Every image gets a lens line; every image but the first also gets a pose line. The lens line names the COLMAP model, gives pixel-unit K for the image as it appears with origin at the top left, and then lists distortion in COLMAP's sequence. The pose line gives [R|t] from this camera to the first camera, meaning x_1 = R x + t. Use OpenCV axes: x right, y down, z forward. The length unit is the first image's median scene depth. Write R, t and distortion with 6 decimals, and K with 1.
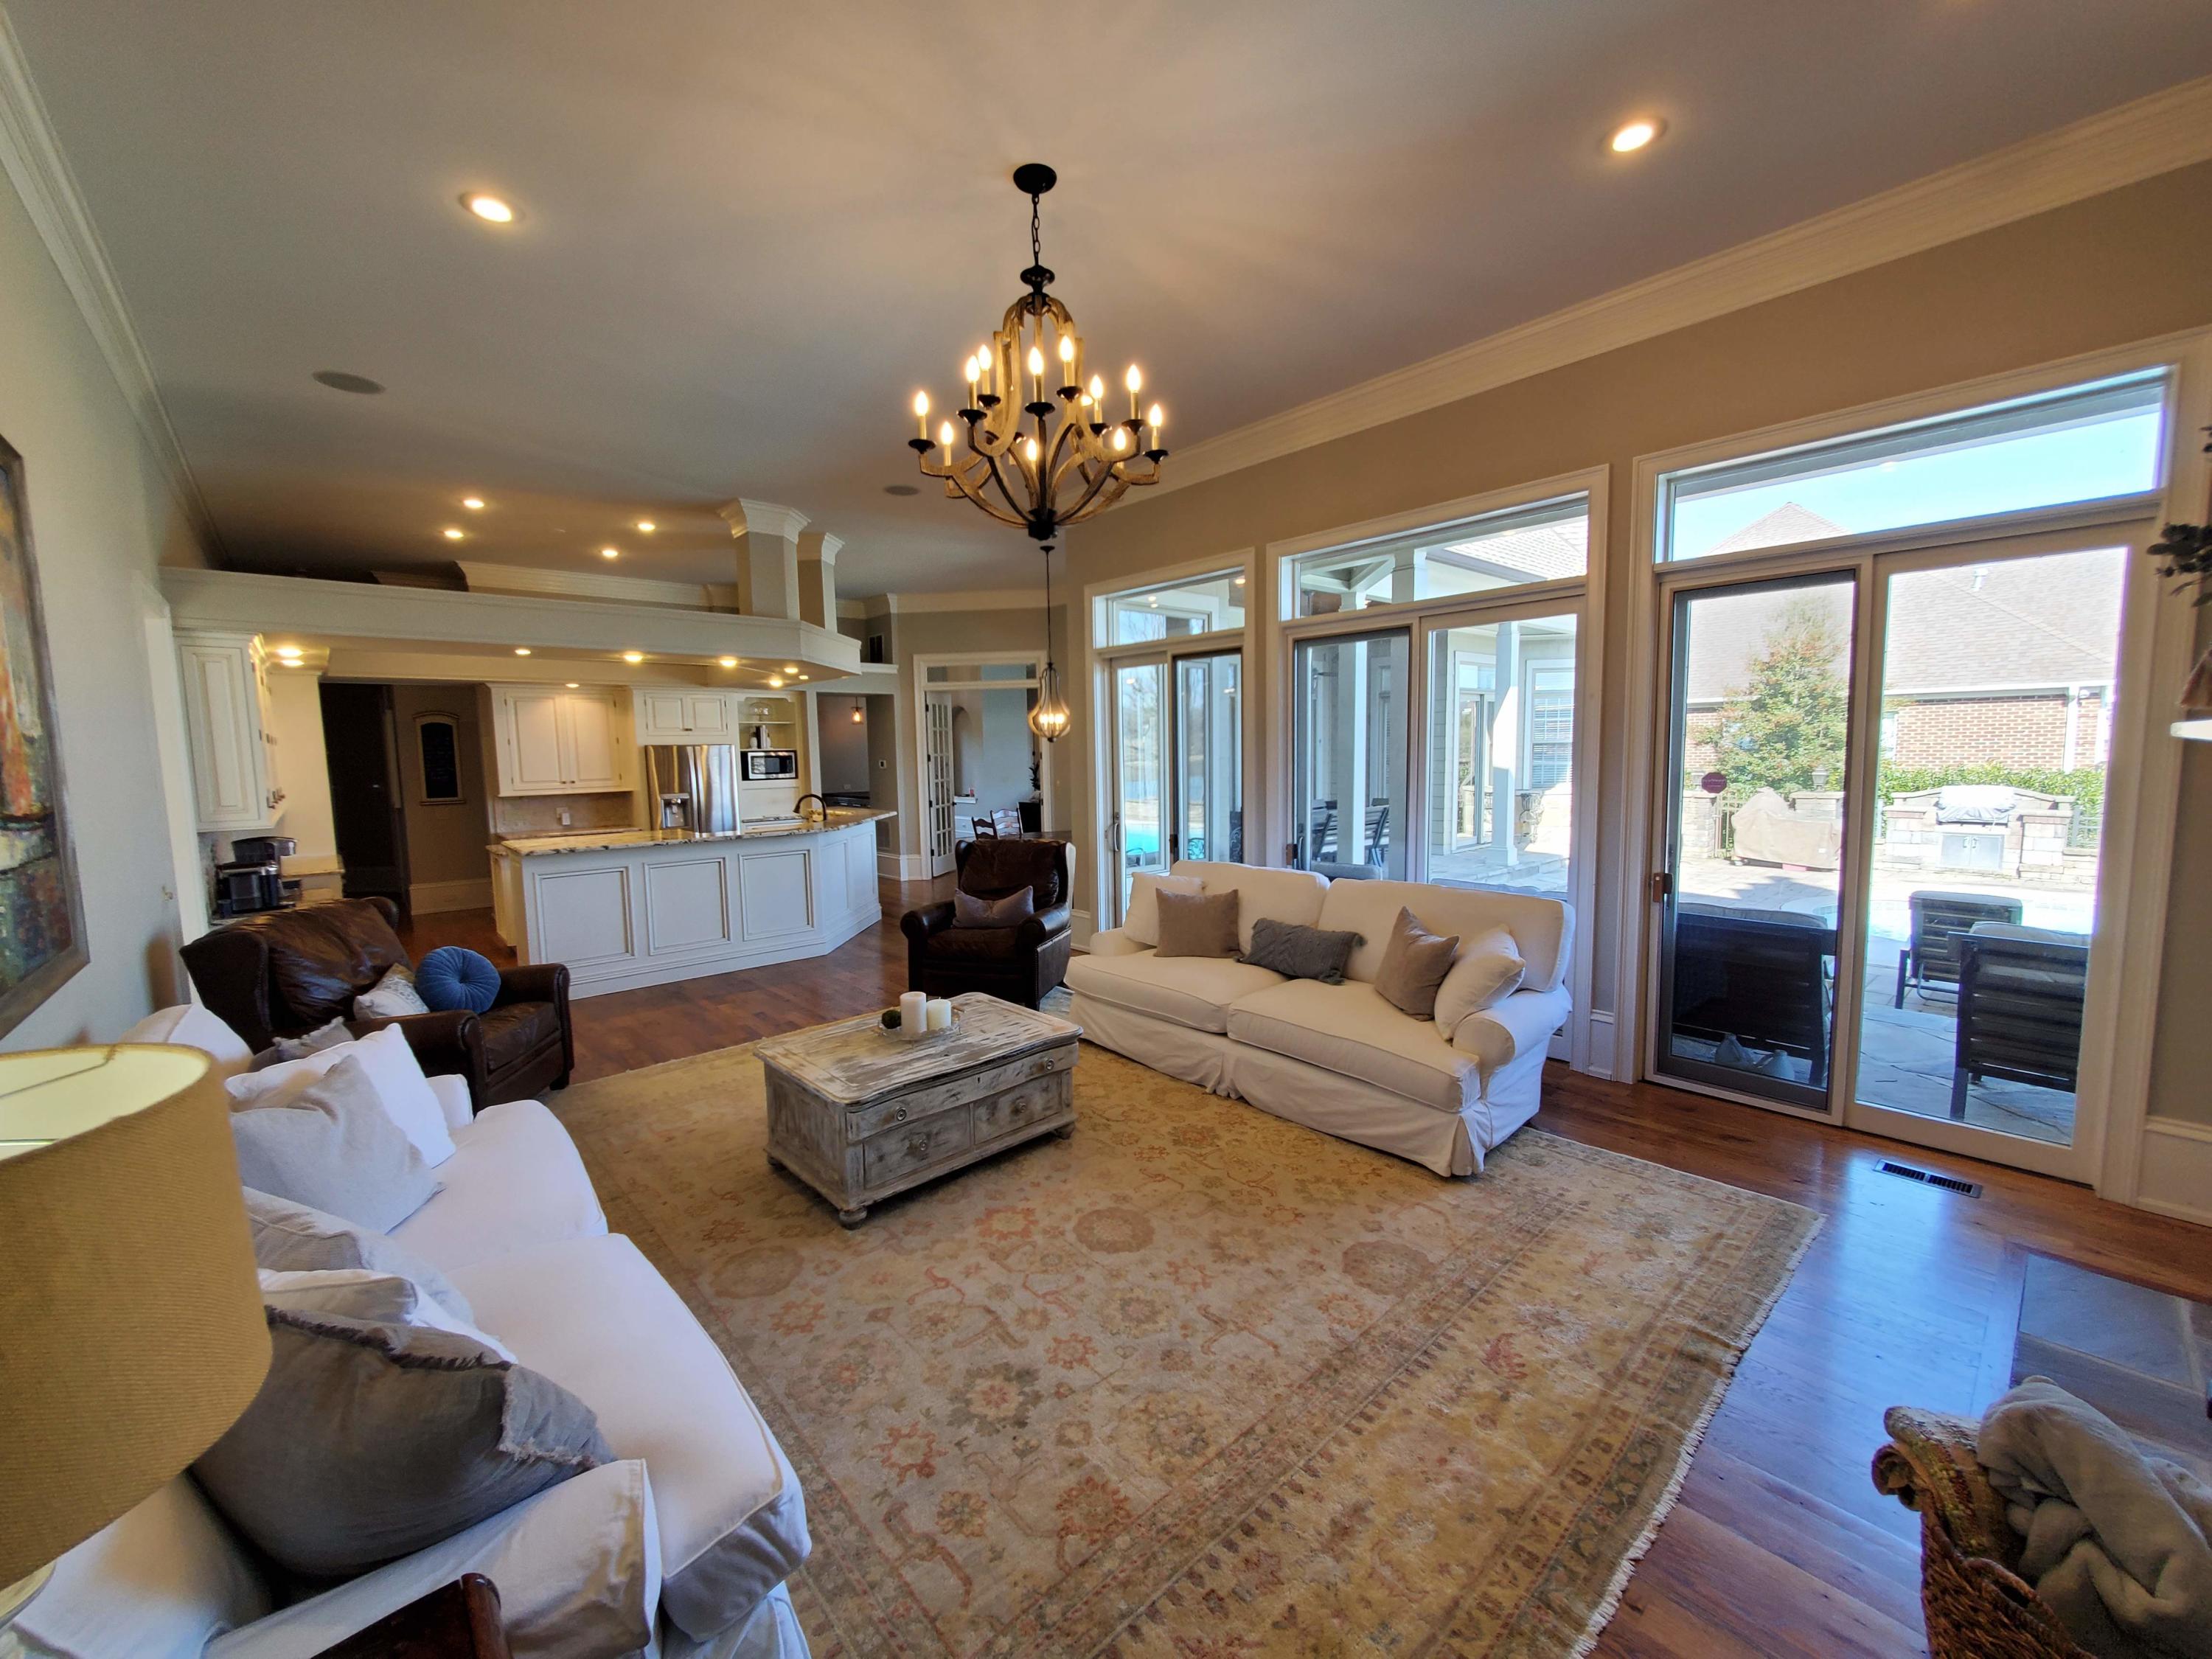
lens RADIAL K [[873.7, 0, 1092.1], [0, 873.7, 833.7], [0, 0, 1]] dist [0.000287, -0.000248]
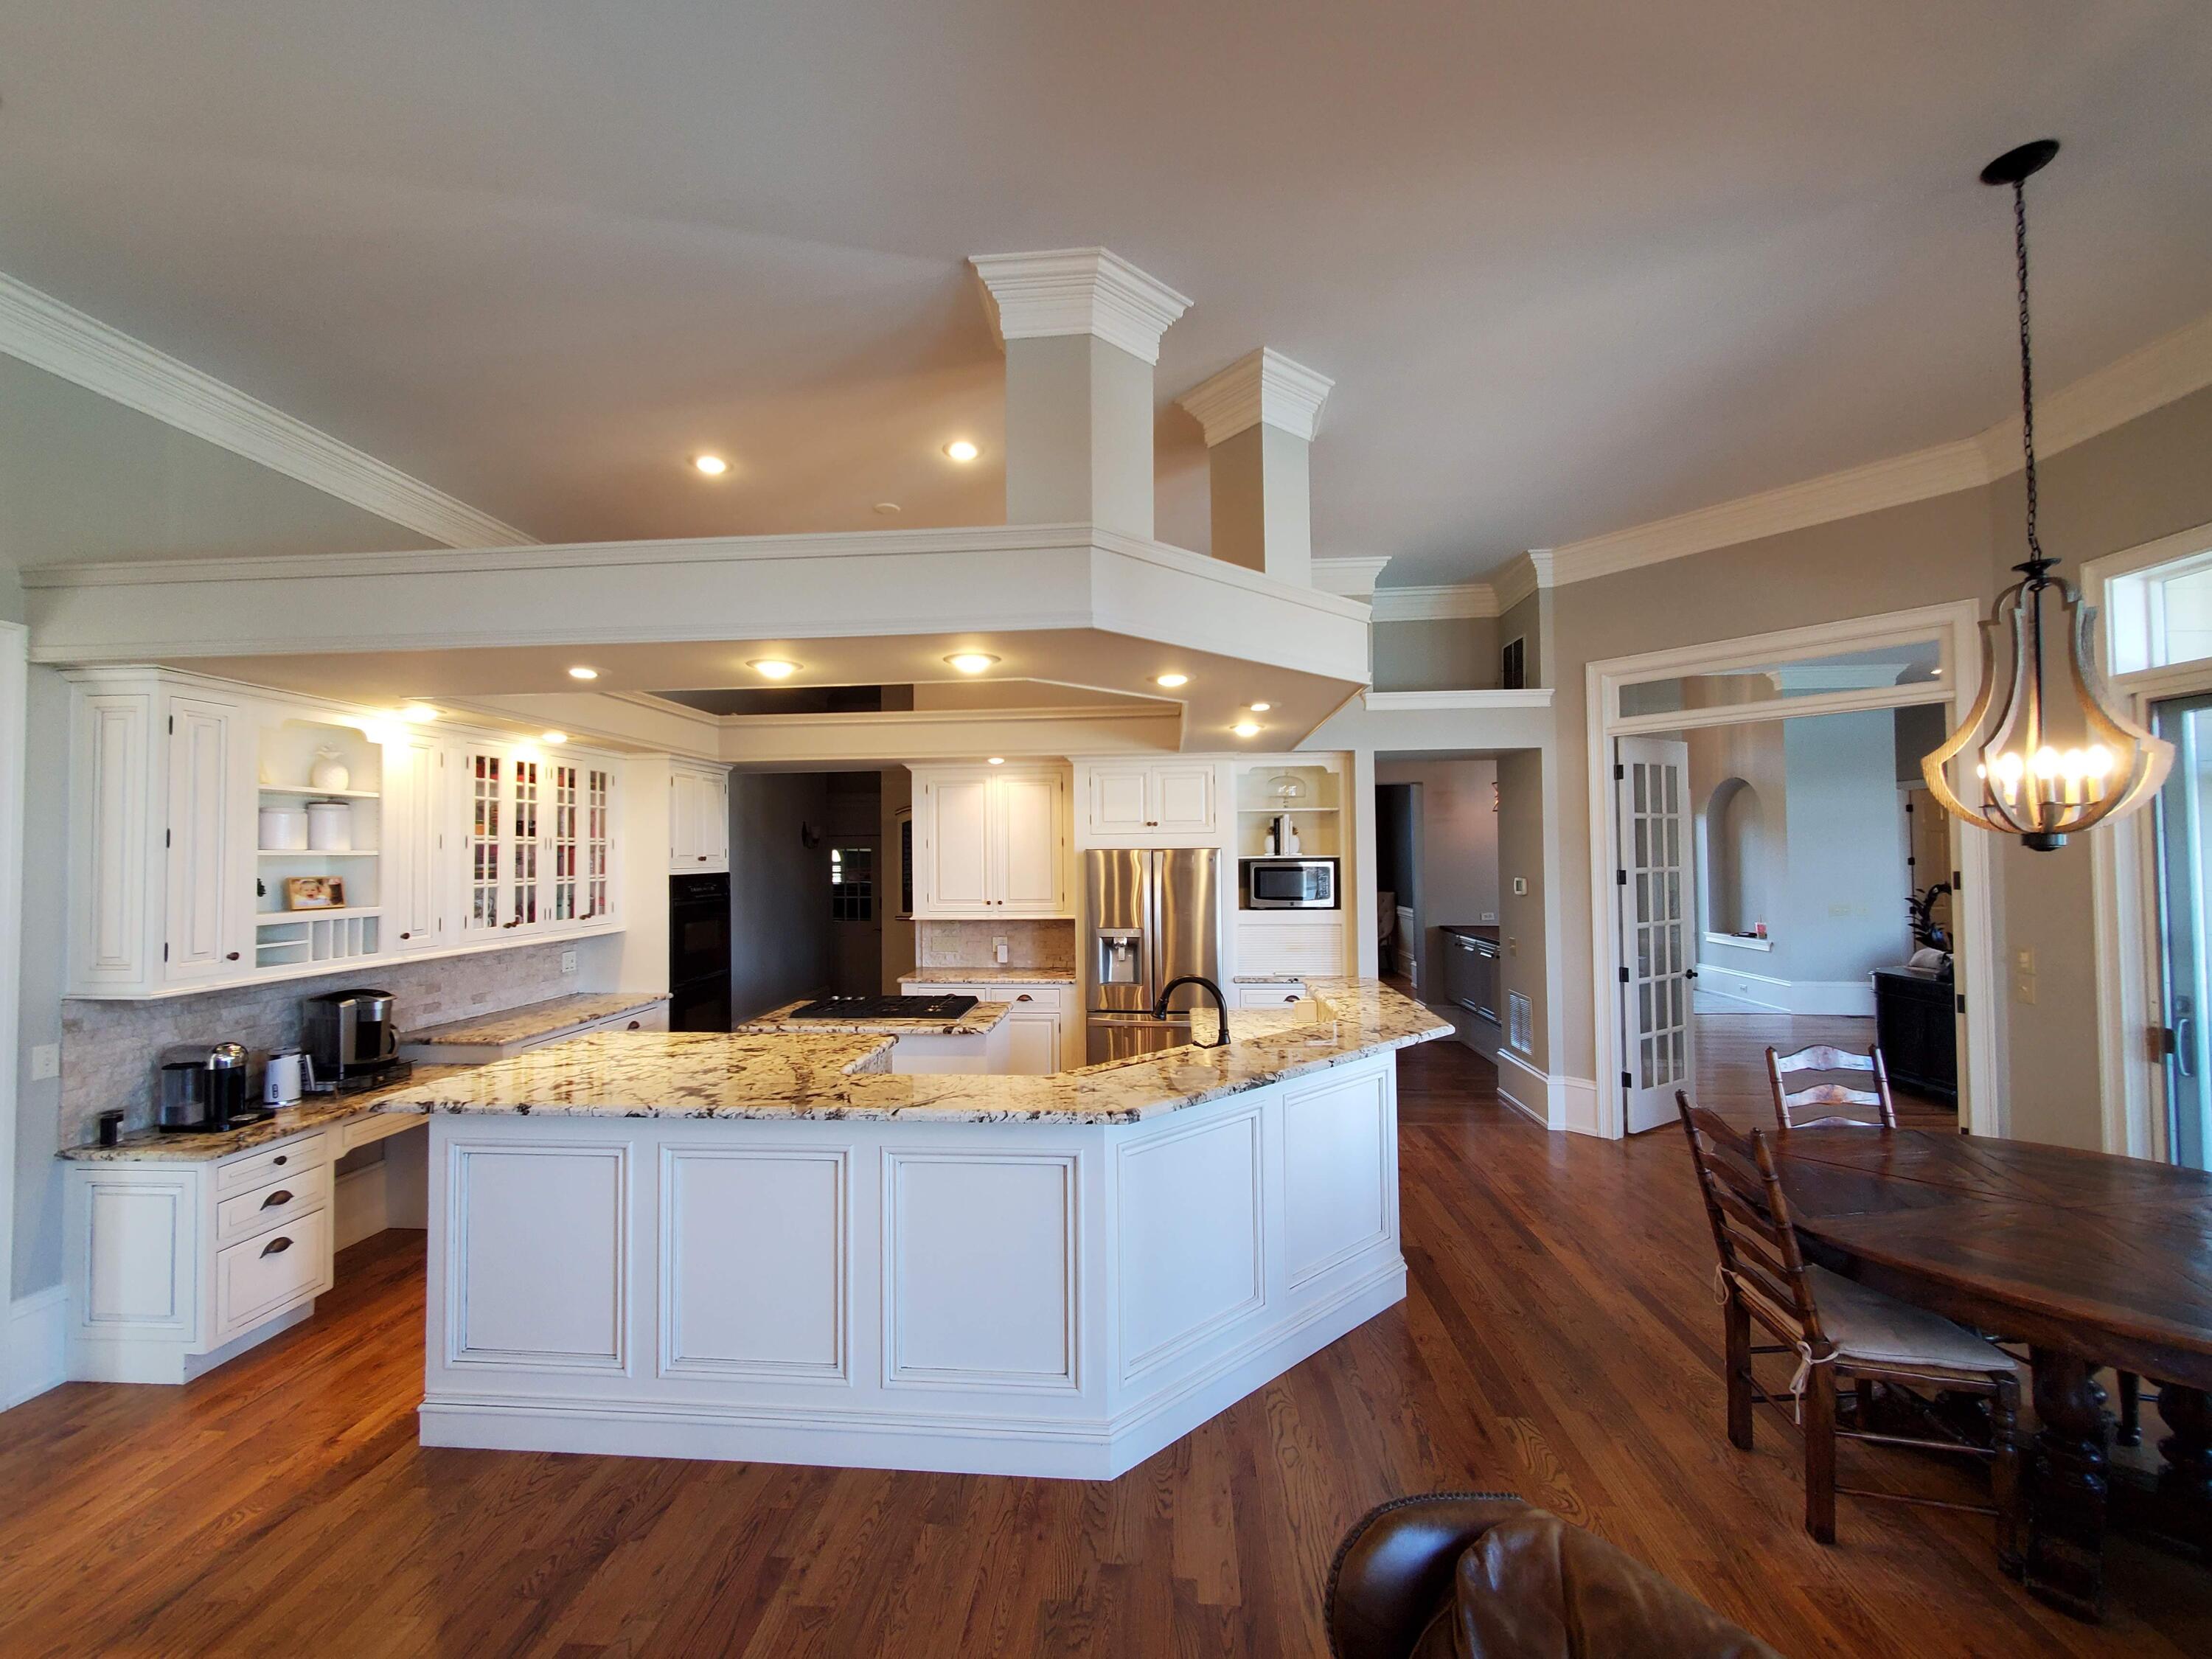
lens RADIAL K [[873.7, 0, 1092.1], [0, 873.7, 833.7], [0, 0, 1]] dist [0.000287, -0.000248]
pose [[0.687688, -0.007430, -0.725969, -0.041911], [-0.072927, 0.994183, -0.079257, -0.052518], [0.722335, 0.107447, 0.683146, 0.480650]]
